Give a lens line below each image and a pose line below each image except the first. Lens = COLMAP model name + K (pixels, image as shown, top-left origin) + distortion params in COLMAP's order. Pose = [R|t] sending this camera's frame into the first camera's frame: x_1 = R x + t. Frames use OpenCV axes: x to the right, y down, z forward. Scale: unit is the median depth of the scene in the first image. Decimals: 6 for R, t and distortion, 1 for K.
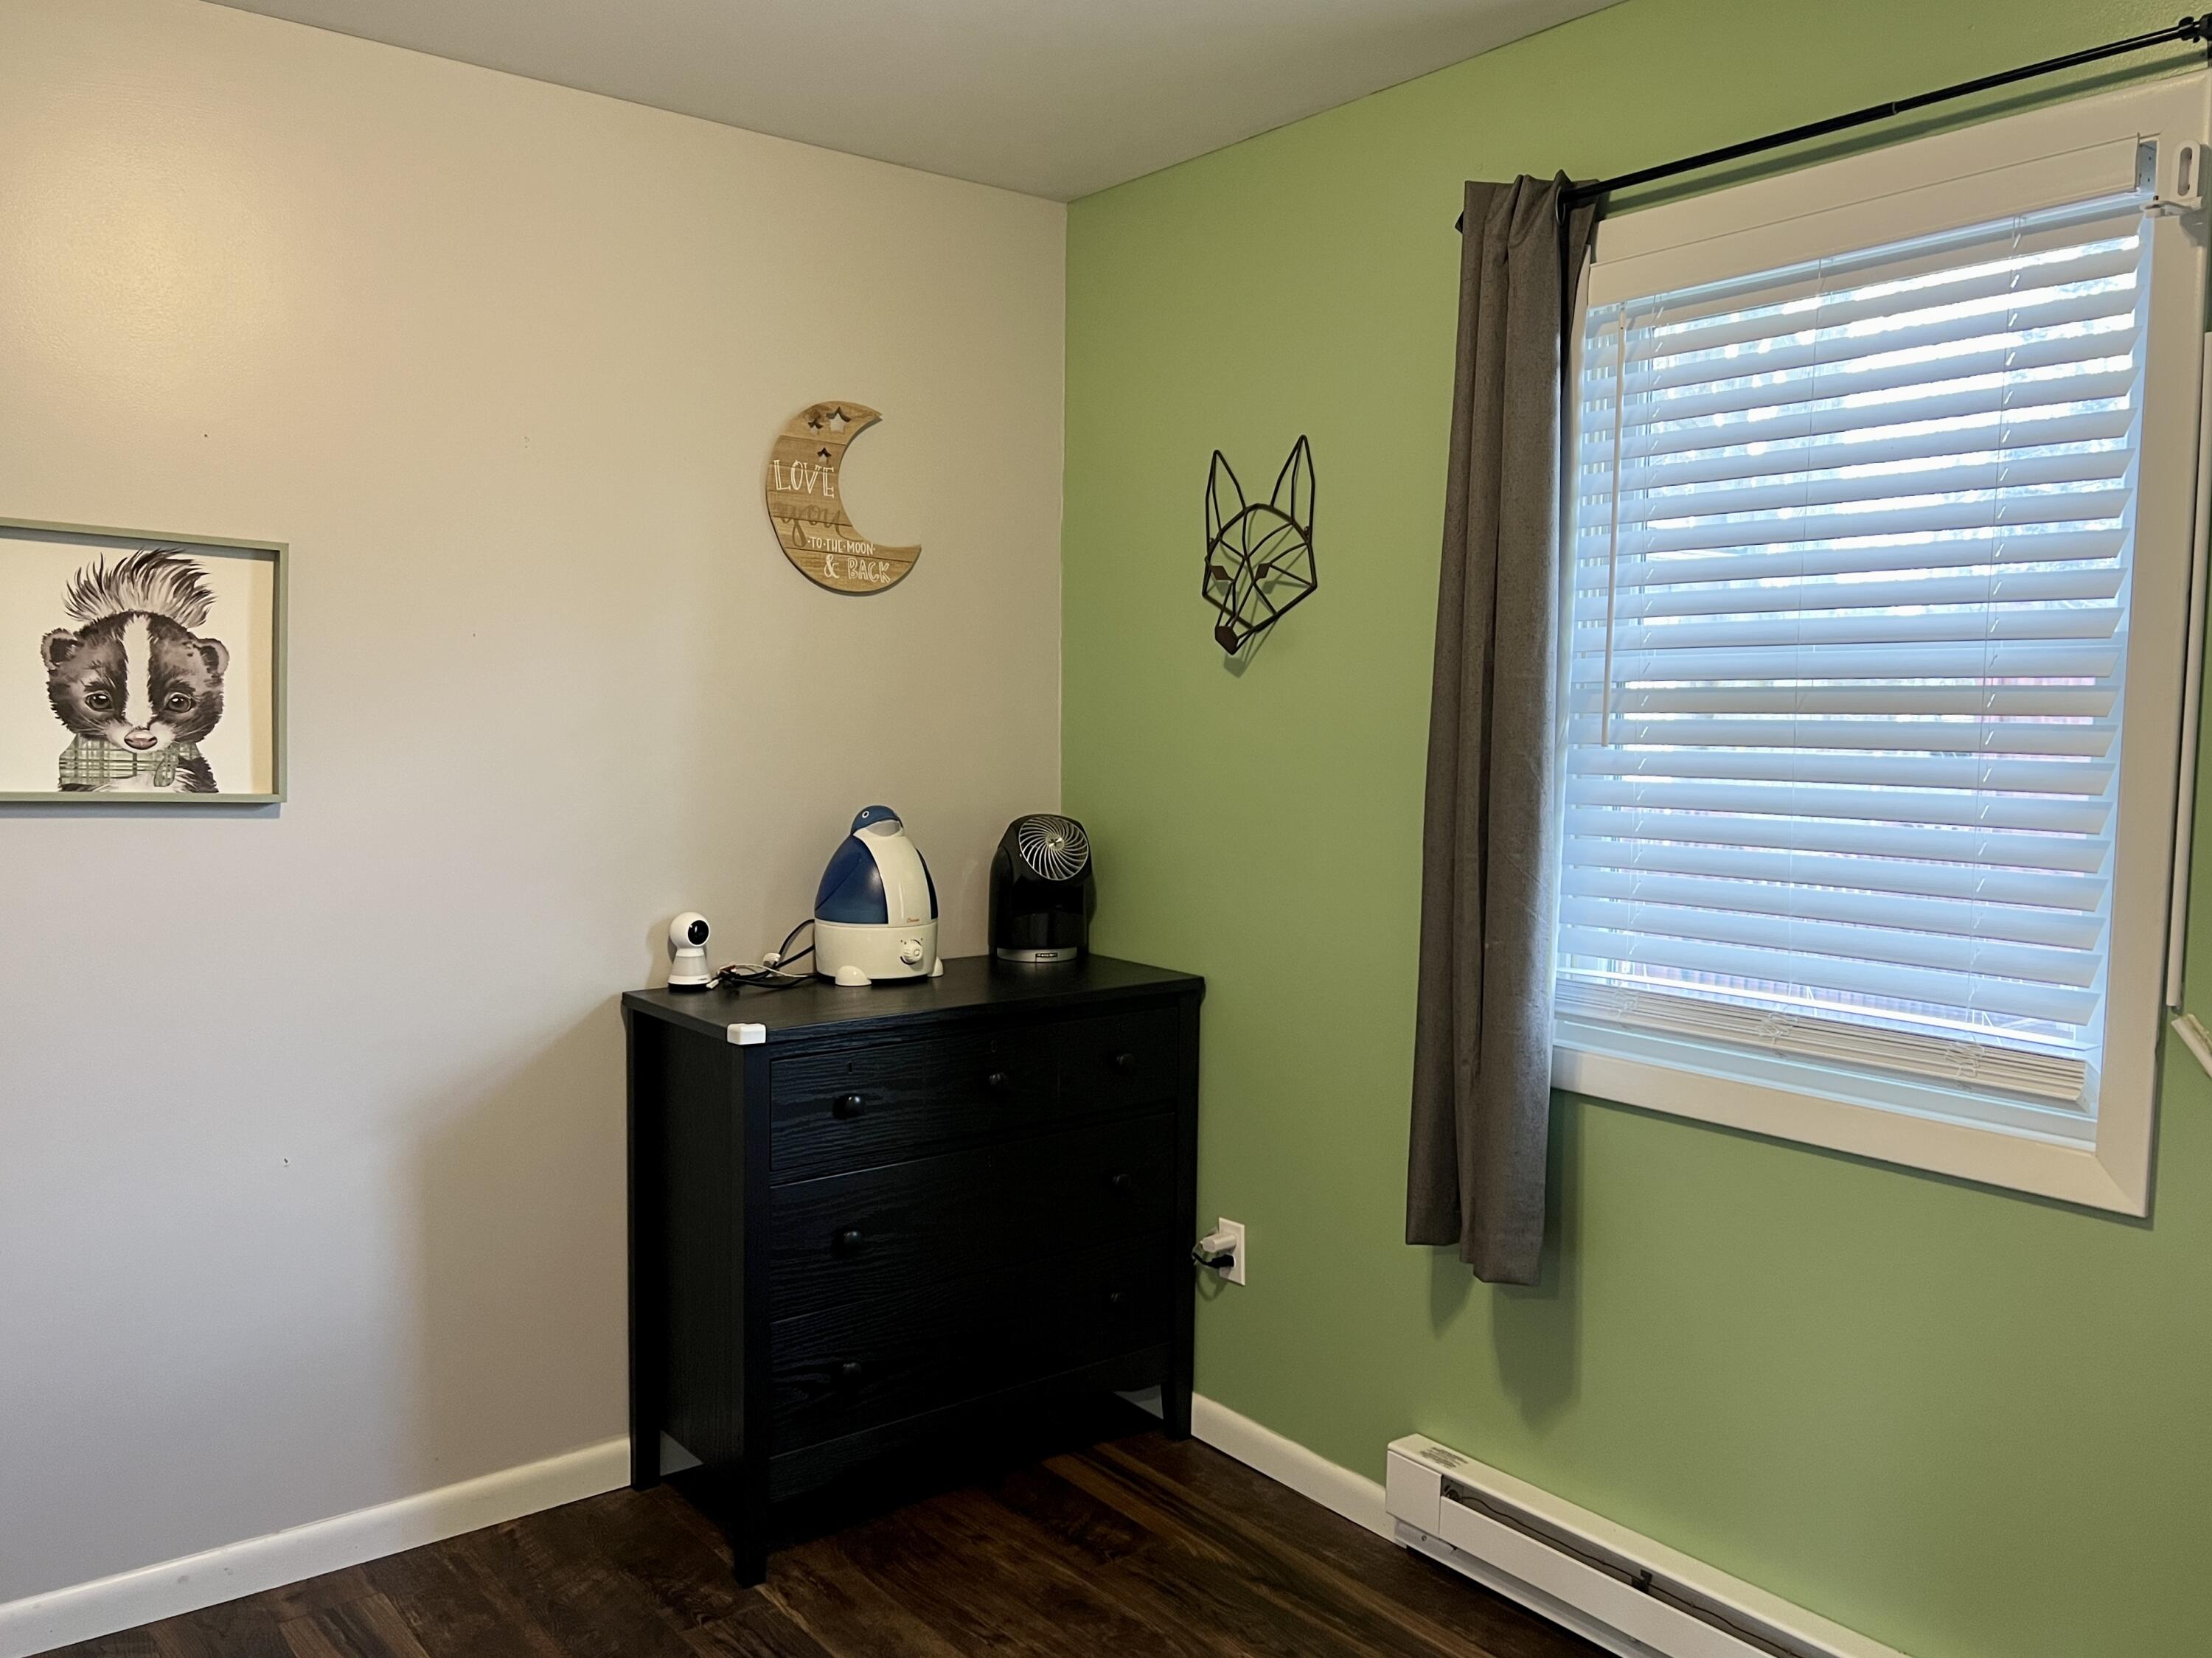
lens RADIAL K [[1701.5, 0, 1119.0], [0, 1701.5, 828.0], [0, 0, 1]] dist [0.012183, -0.006601]
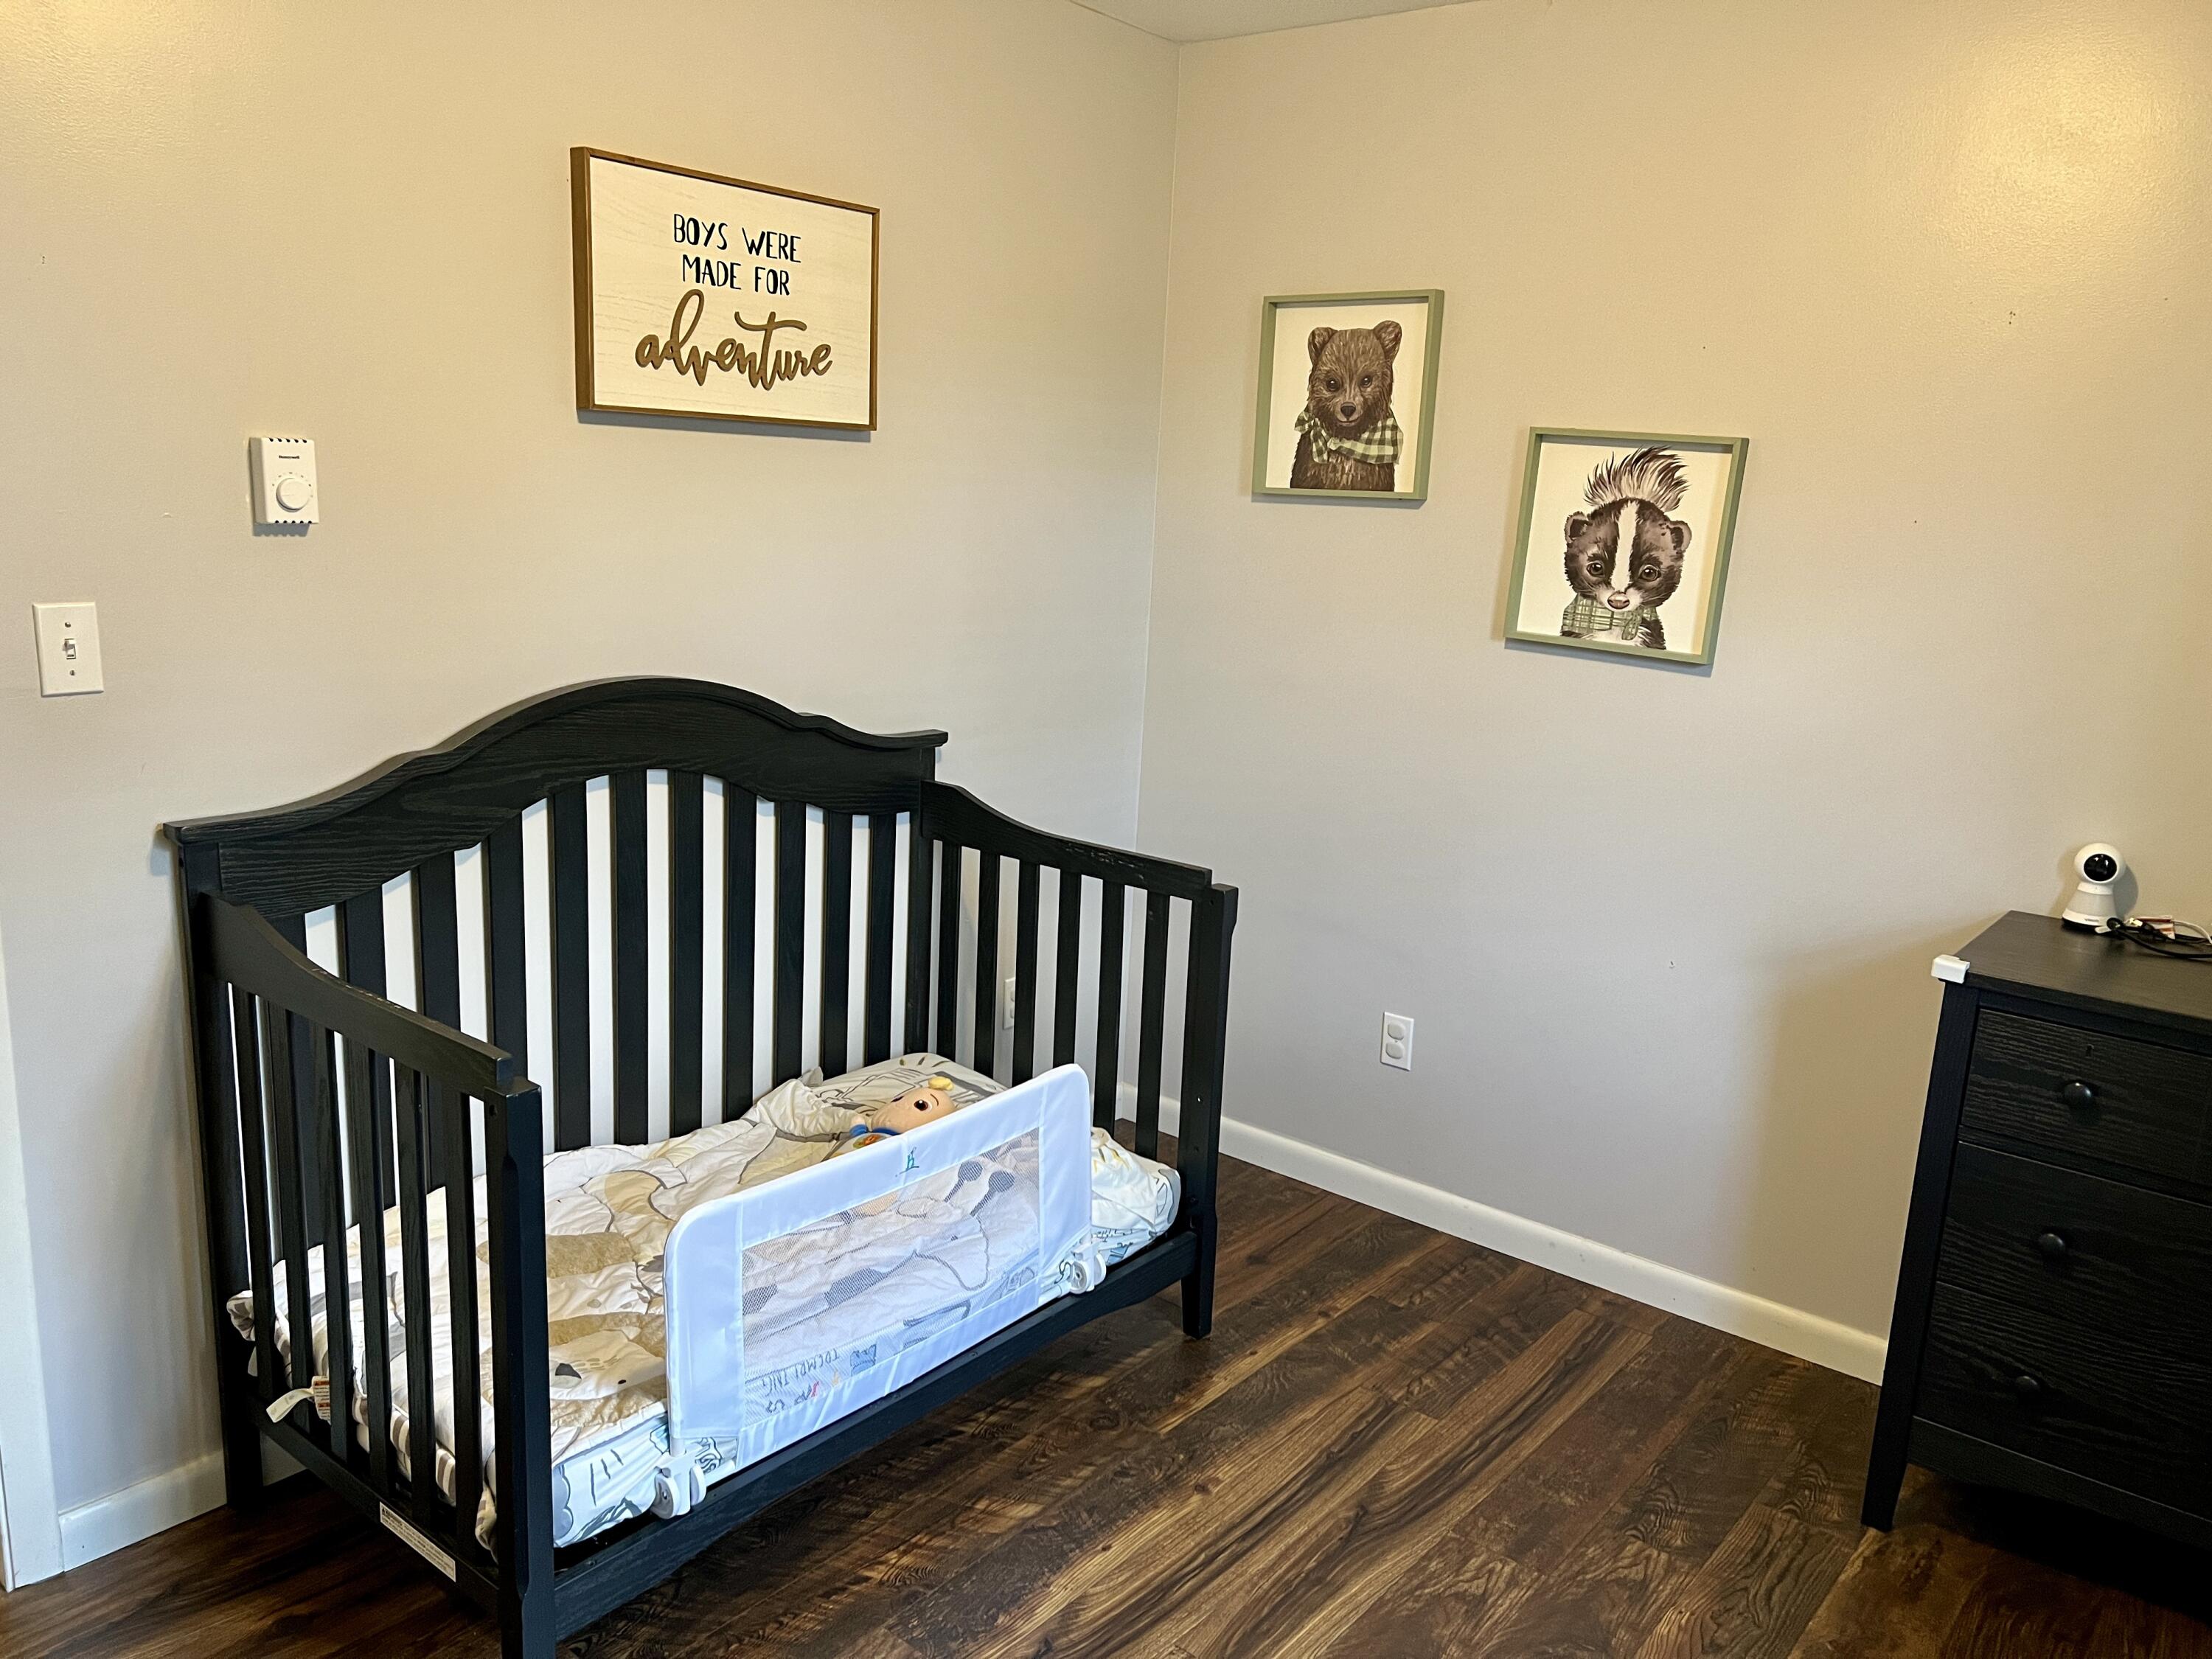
lens RADIAL K [[1701.6, 0, 1118.4], [0, 1701.6, 829.7], [0, 0, 1]] dist [0.012183, -0.006601]
pose [[0.204072, 0.201082, -0.958082, 0.586717], [-0.109384, 0.977232, 0.181802, -0.074771], [0.972826, 0.067698, 0.221421, 0.371677]]
